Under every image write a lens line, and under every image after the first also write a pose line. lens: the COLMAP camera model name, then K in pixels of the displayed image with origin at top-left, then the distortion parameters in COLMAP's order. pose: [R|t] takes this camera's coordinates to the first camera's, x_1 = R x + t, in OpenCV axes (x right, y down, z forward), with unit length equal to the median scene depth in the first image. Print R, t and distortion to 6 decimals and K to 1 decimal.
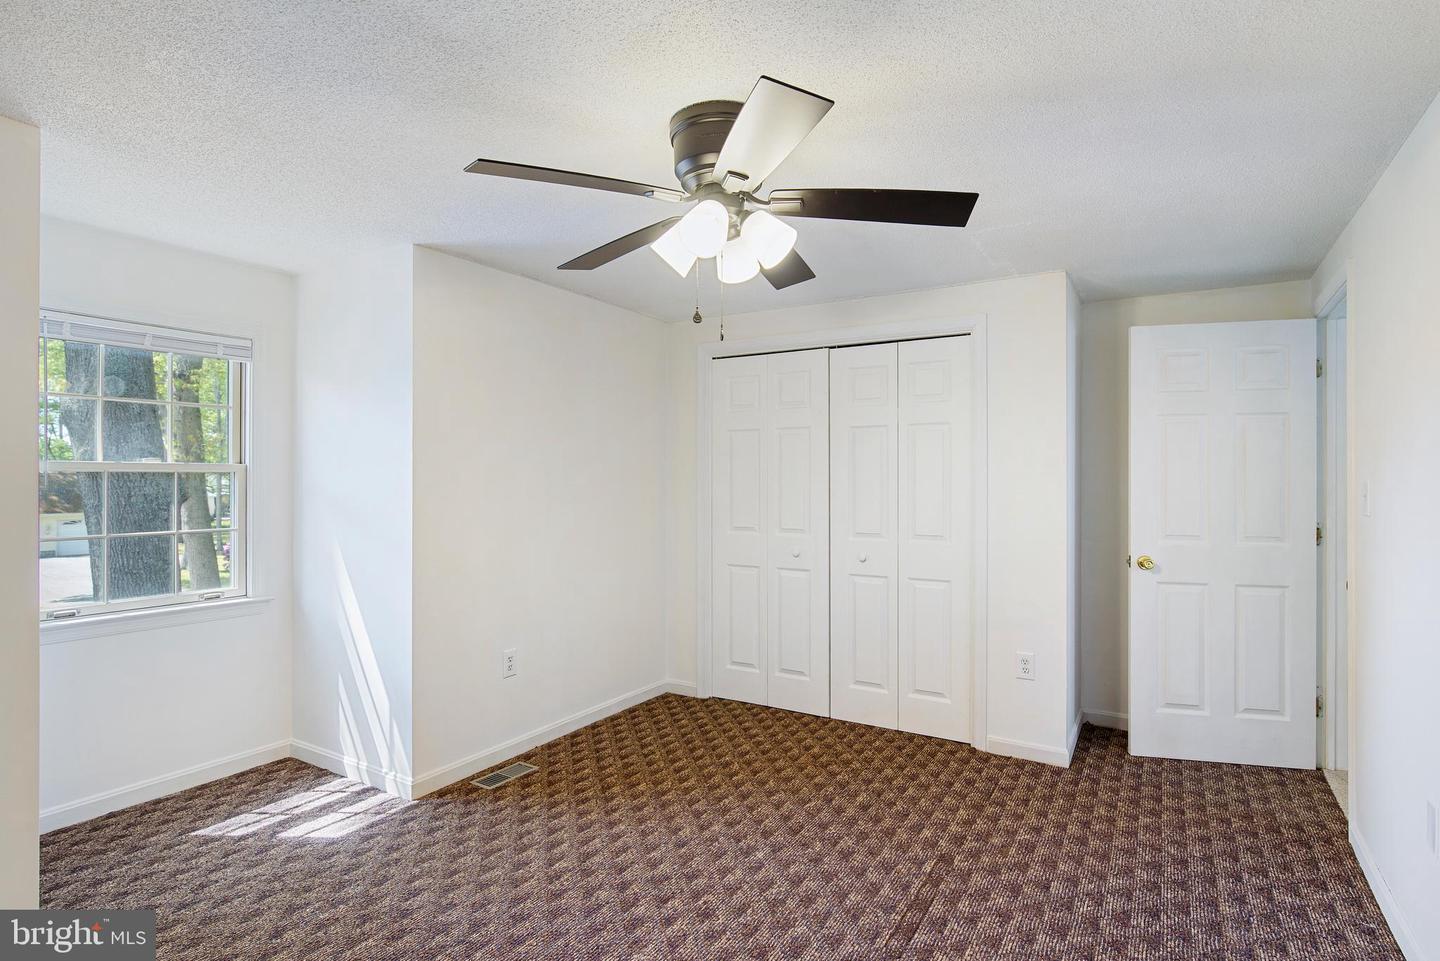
lens RADIAL K [[725.5, 0, 721.7], [0, 725.5, 478.9], [0, 0, 1]] dist [0.001499, -0.002316]
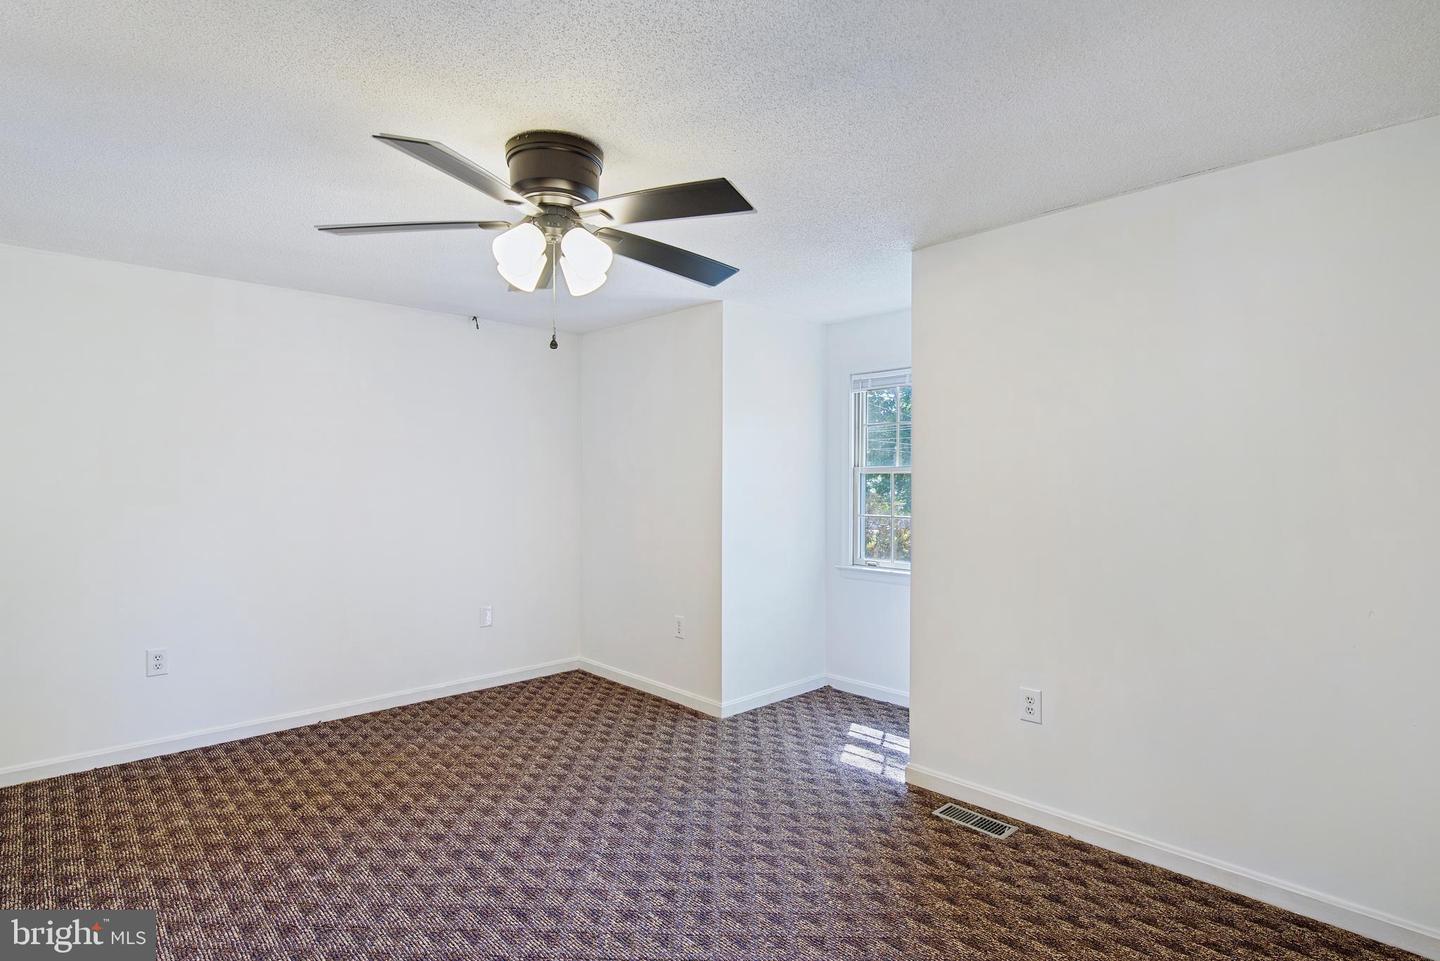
lens RADIAL K [[725.5, 0, 719.1], [0, 725.5, 481.3], [0, 0, 1]] dist [0.001499, -0.002316]
pose [[-0.242503, 0.003277, -0.970145, 0.699543], [-0.000490, 0.999994, 0.003500, 0.001714], [0.970150, 0.001324, -0.242500, 1.044478]]
